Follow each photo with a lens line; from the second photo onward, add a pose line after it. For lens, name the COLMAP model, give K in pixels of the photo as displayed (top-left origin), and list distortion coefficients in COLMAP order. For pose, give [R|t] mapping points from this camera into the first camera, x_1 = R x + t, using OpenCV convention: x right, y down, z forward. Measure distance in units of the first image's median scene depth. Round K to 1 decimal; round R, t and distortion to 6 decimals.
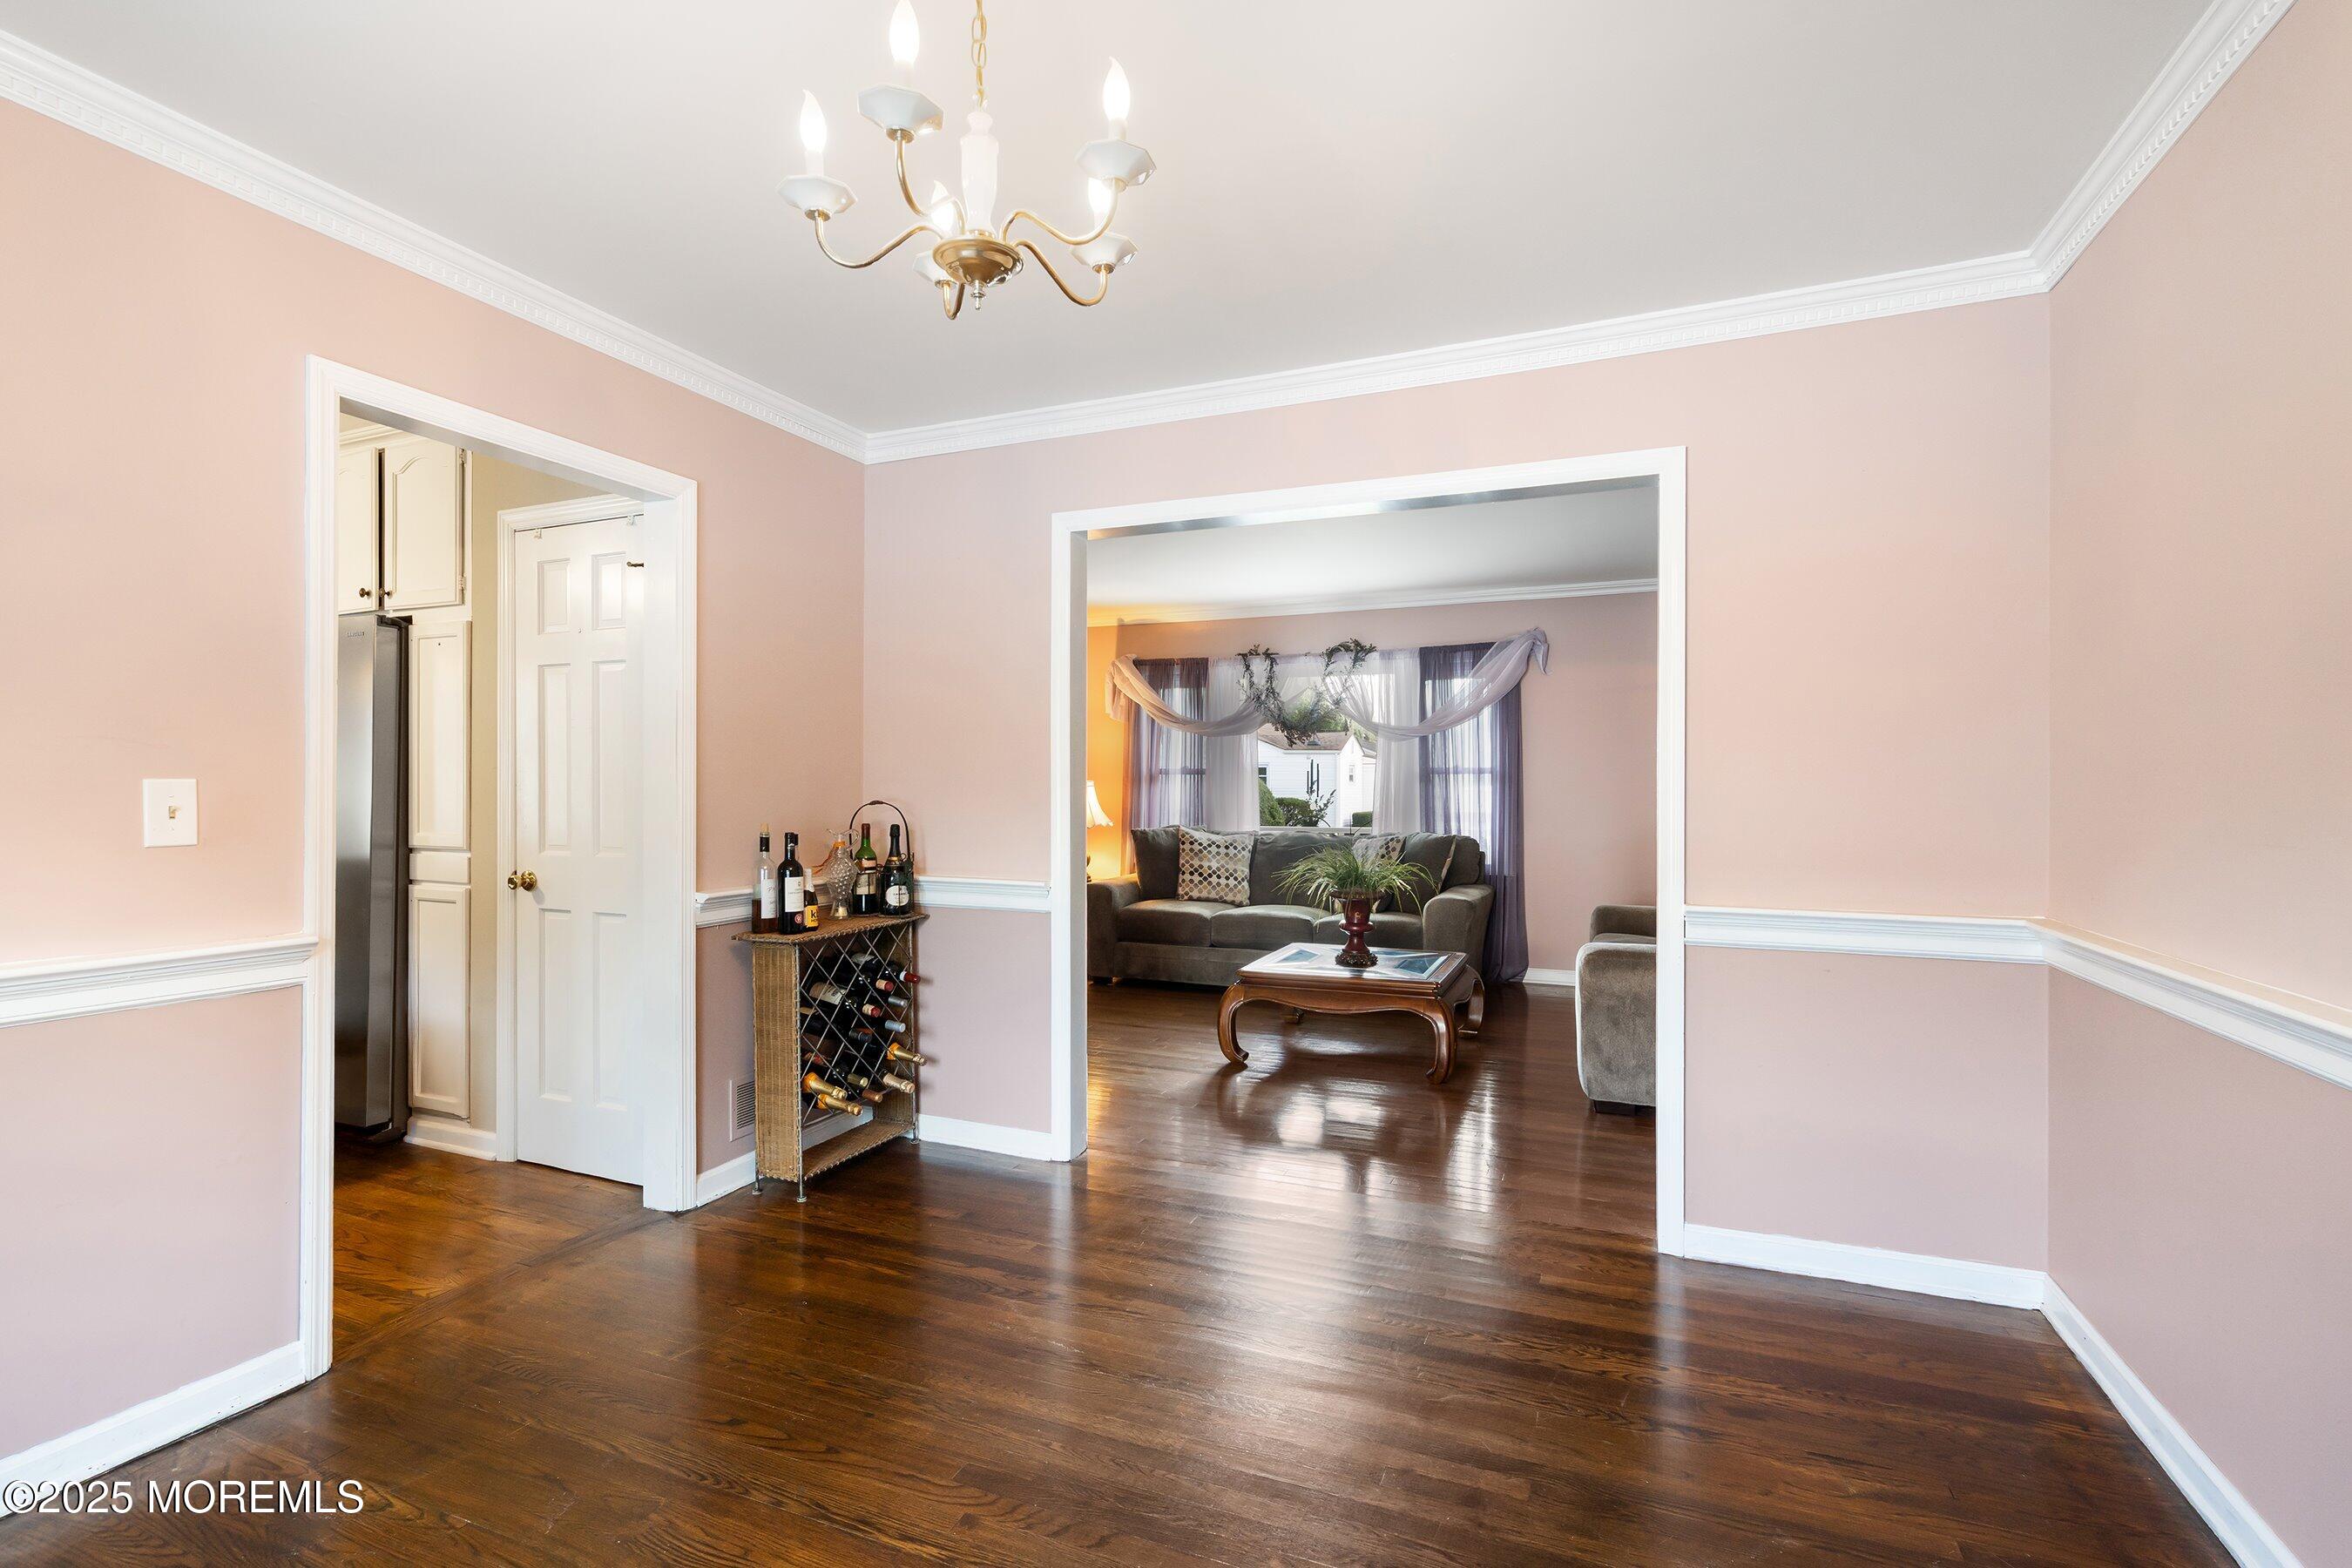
lens RADIAL K [[1083.1, 0, 1160.0], [0, 1083.1, 785.4], [0, 0, 1]] dist [-0.003607, 0.001916]
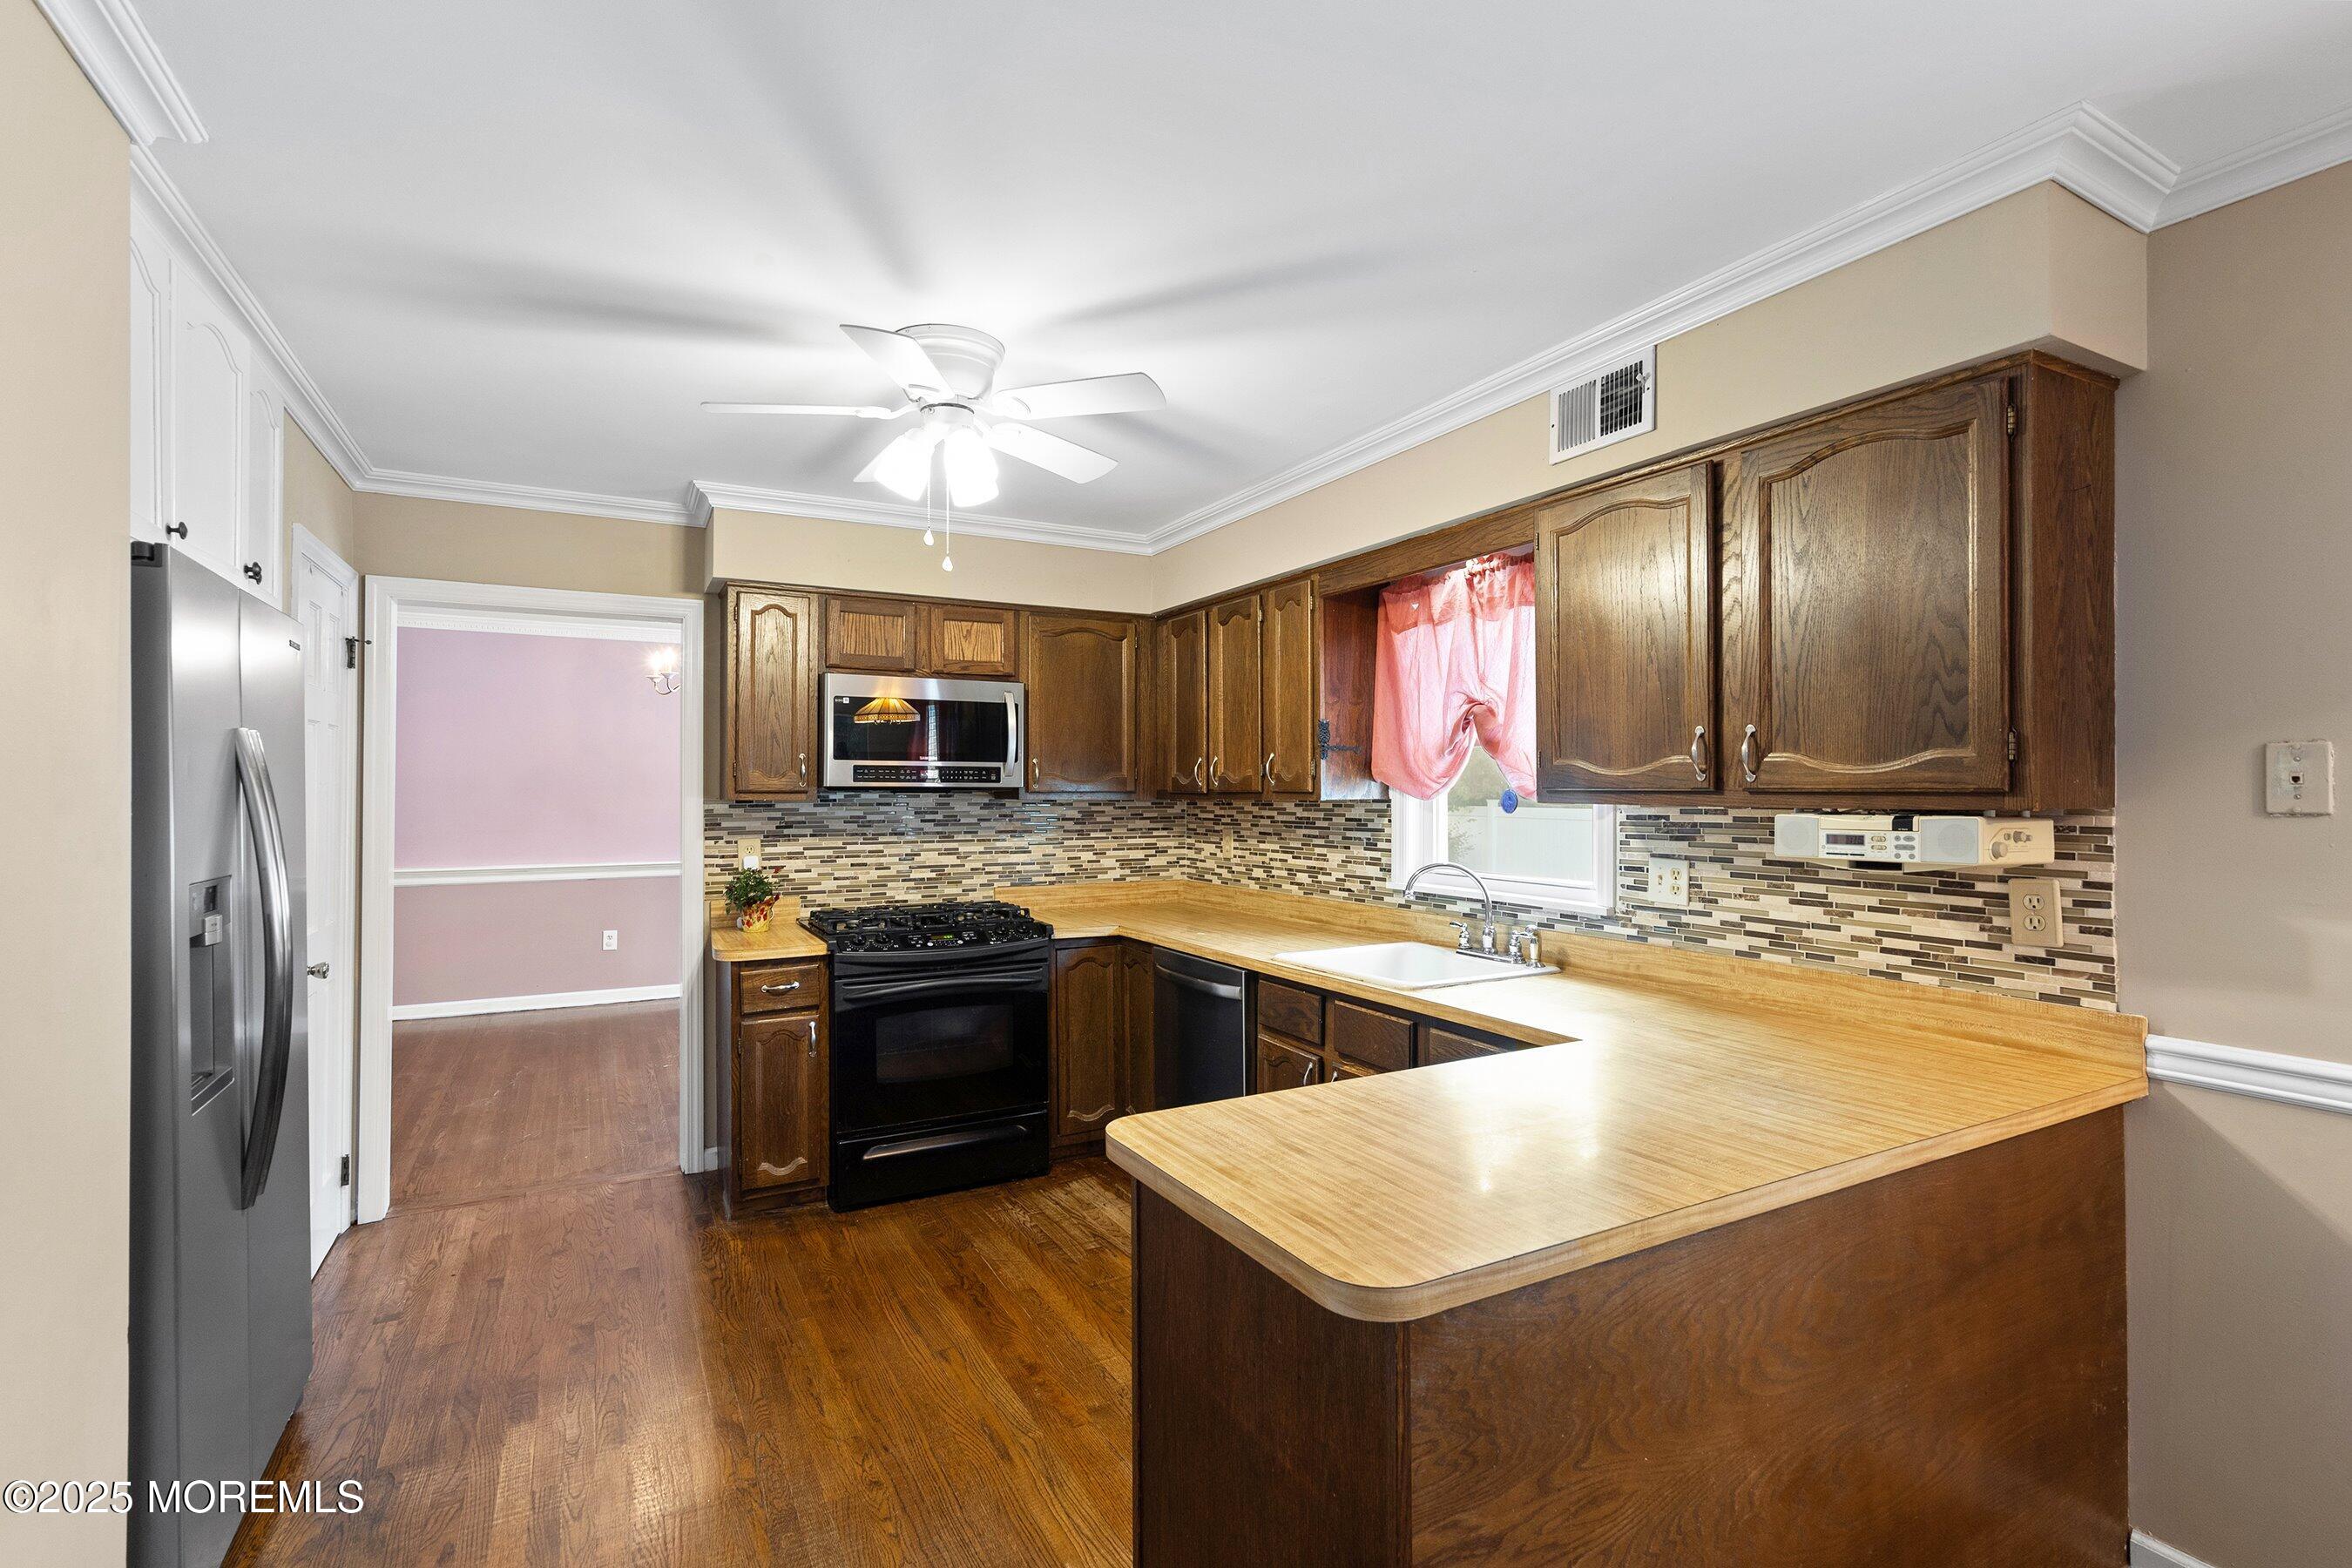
lens RADIAL K [[1083.1, 0, 1167.7], [0, 1083.1, 782.2], [0, 0, 1]] dist [-0.003607, 0.001916]
pose [[-0.783019, -0.000407, 0.621997, -1.620787], [-0.004239, 0.999980, -0.004682, -0.058674], [-0.621983, -0.006302, -0.783005, 1.225463]]
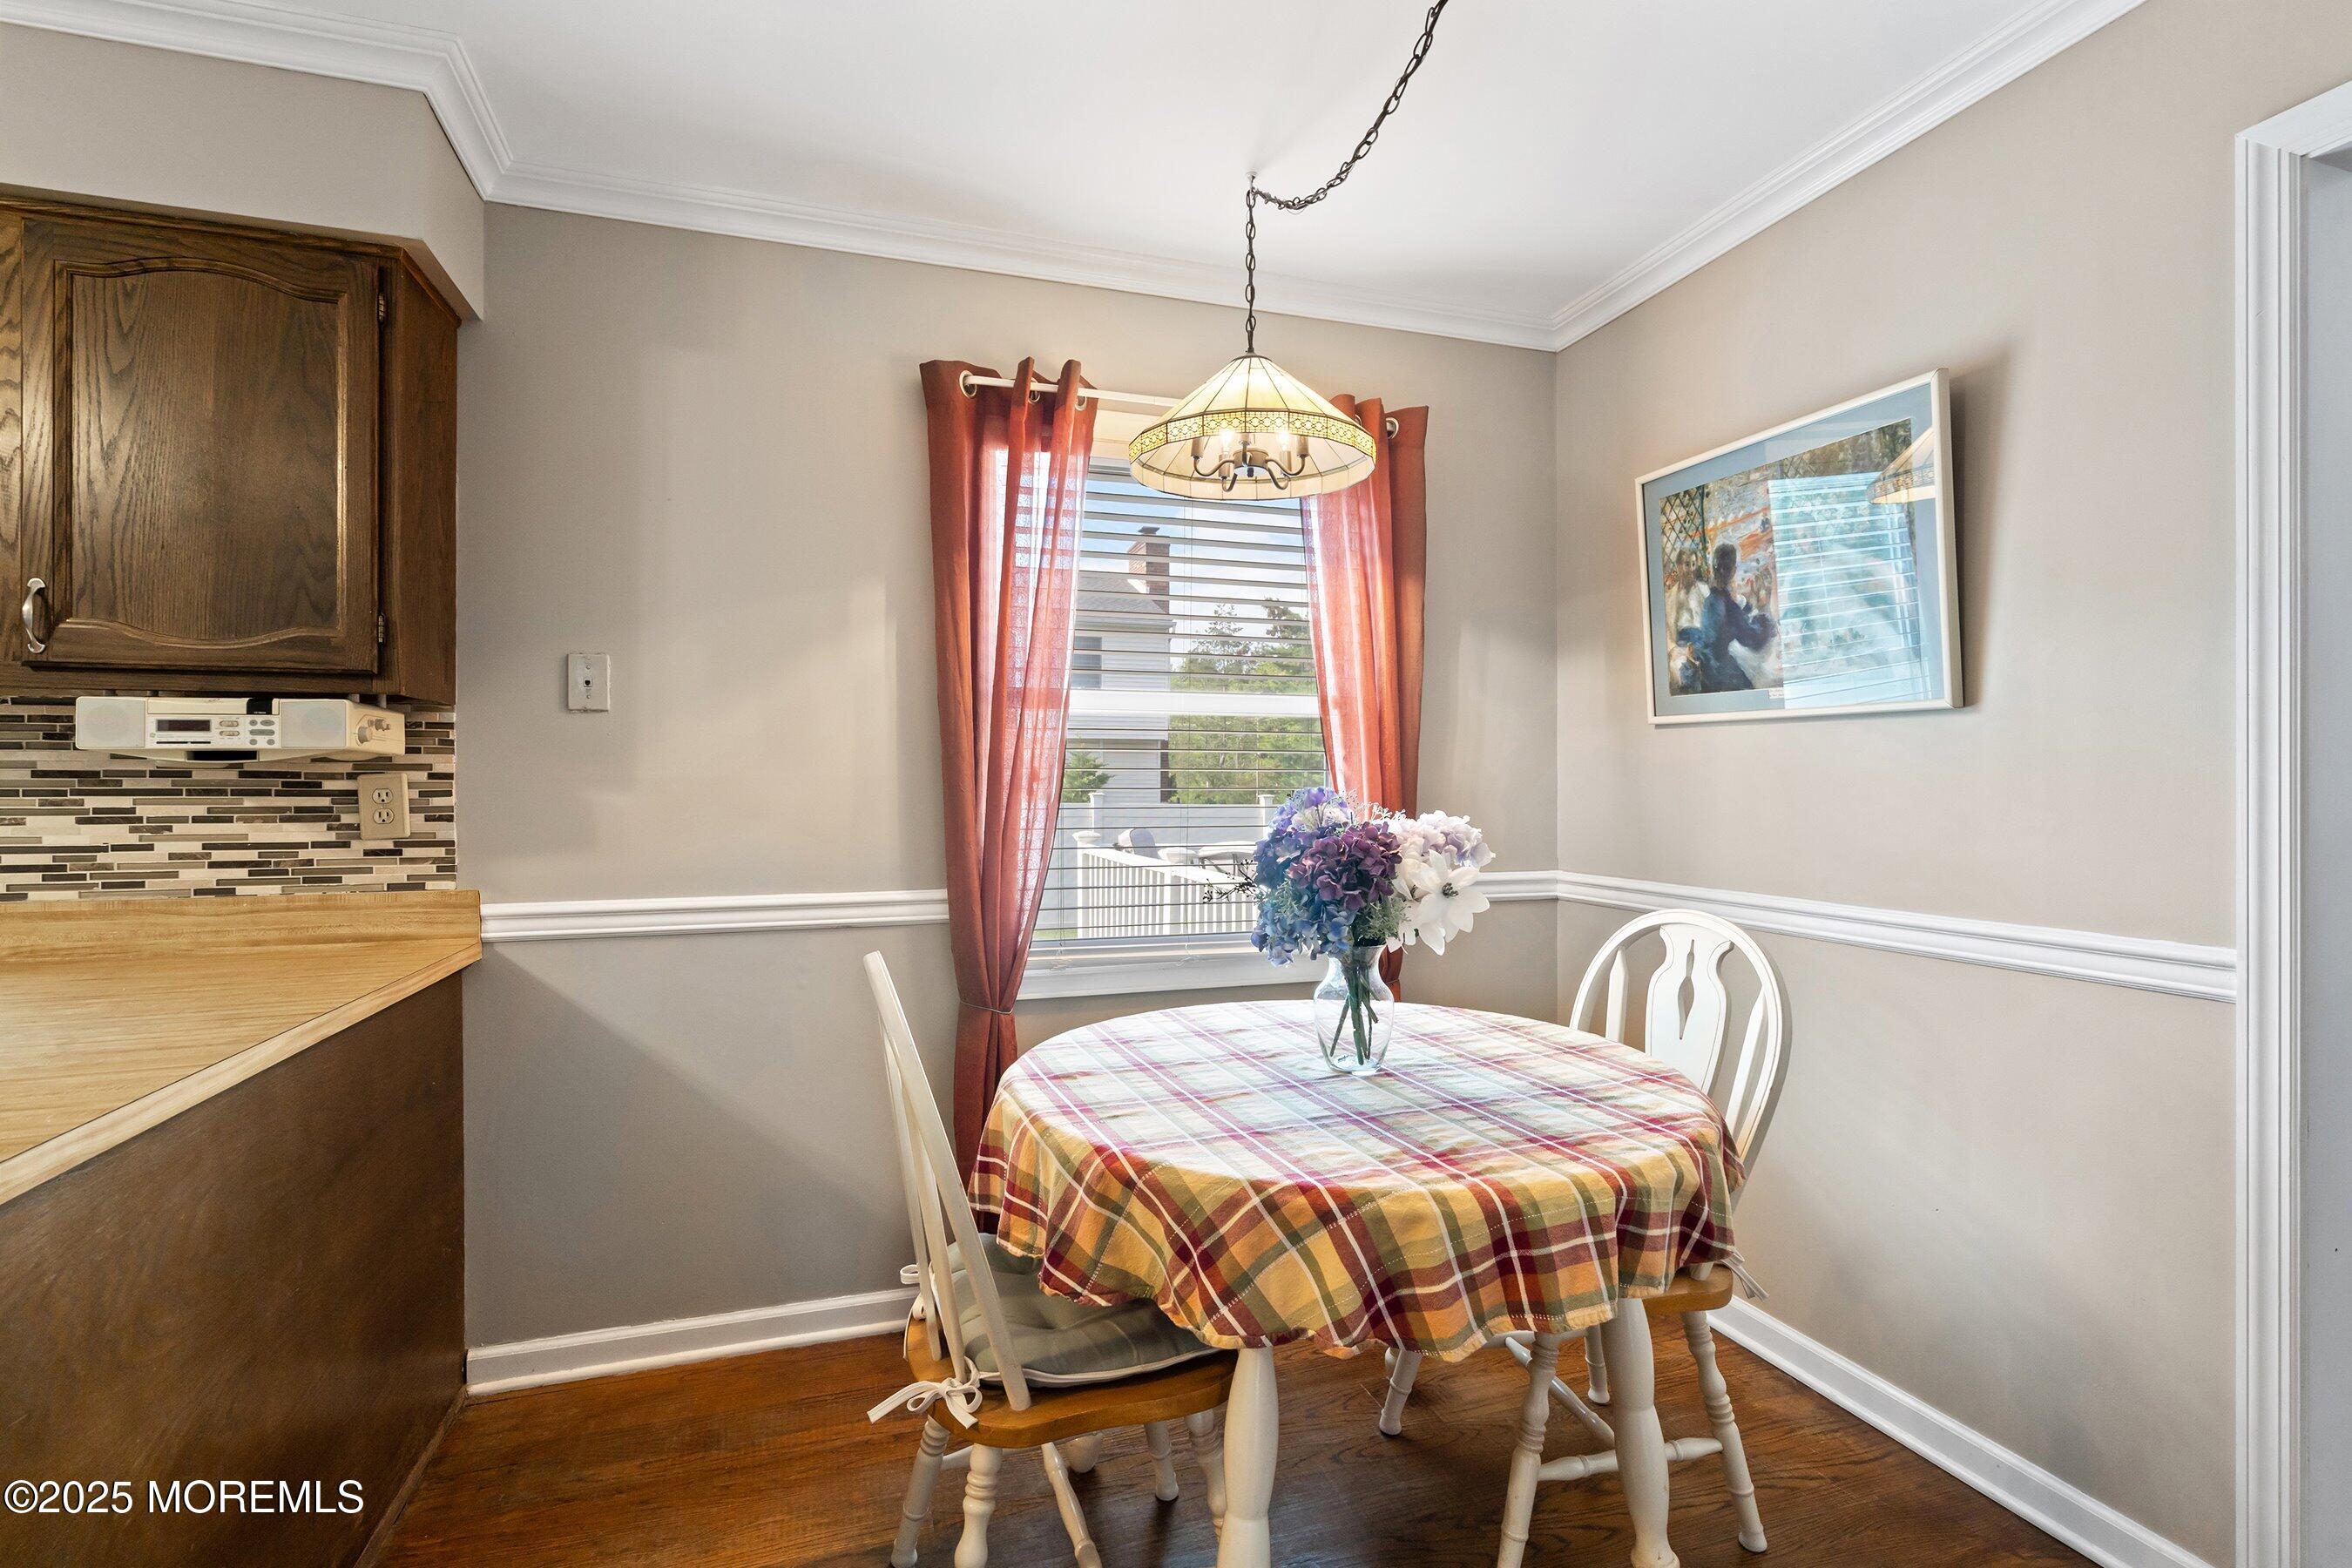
lens RADIAL K [[1083.1, 0, 1171.5], [0, 1083.1, 779.4], [0, 0, 1]] dist [-0.003607, 0.001916]
pose [[-0.755545, -0.004709, -0.655080, -1.561564], [0.001261, 0.999962, -0.008643, -0.002314], [0.655095, -0.007356, -0.755510, 1.216026]]
